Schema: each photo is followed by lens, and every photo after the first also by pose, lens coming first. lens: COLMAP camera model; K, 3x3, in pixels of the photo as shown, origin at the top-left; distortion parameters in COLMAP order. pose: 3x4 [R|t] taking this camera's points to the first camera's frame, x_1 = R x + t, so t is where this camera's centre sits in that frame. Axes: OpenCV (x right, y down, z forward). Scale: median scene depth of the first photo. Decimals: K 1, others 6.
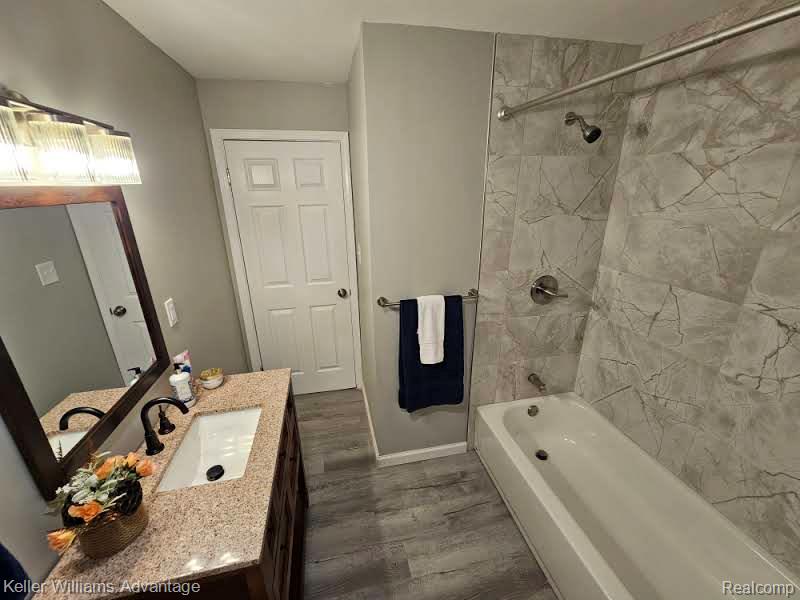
lens RADIAL K [[328.3, 0, 400.4], [0, 328.3, 302.5], [0, 0, 1]] dist [0.004093, -0.004184]
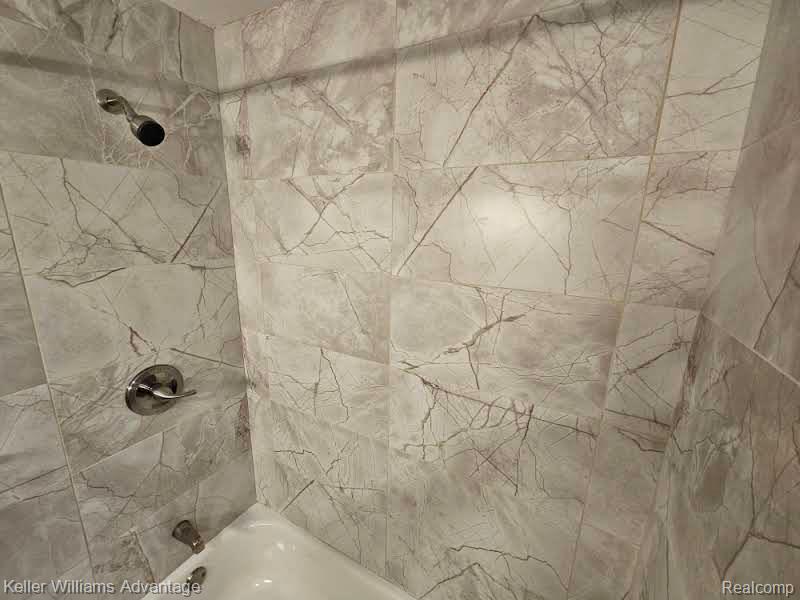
lens RADIAL K [[328.3, 0, 400.4], [0, 328.3, 302.5], [0, 0, 1]] dist [0.004093, -0.004184]
pose [[0.656871, -0.152011, 0.738521, 0.391691], [0.225054, 0.974346, 0.000378, -0.113734], [-0.719633, 0.165959, 0.674231, 0.328717]]
